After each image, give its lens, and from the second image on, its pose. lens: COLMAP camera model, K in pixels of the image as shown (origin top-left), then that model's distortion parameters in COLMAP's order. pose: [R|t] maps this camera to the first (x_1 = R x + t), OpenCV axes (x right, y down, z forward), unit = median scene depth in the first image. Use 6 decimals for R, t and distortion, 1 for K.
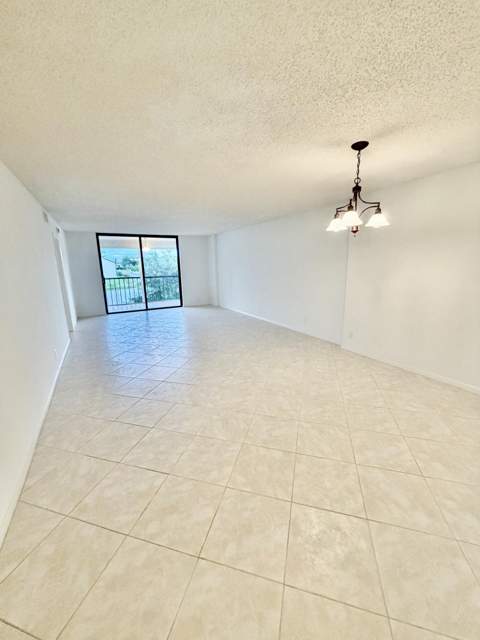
lens RADIAL K [[256.2, 0, 241.4], [0, 256.2, 318.1], [0, 0, 1]] dist [0.000109, 0.000639]
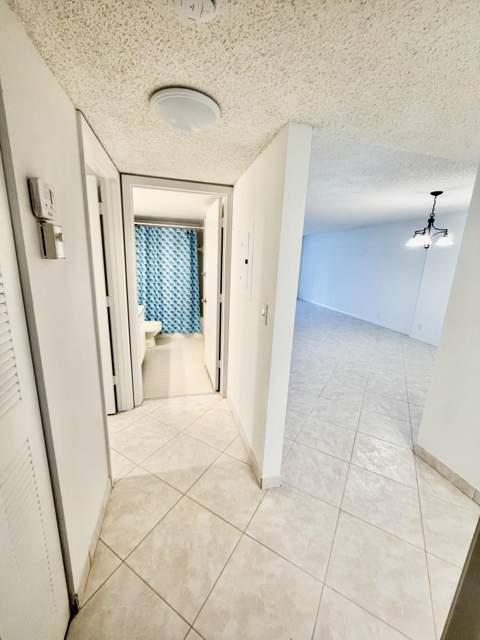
lens RADIAL K [[256.2, 0, 238.4], [0, 256.2, 319.2], [0, 0, 1]] dist [0.000109, 0.000639]
pose [[0.963187, 0.113197, -0.243839, -0.226906], [-0.108667, 0.993563, 0.031997, 0.165746], [0.245891, -0.004322, 0.969288, -0.796450]]
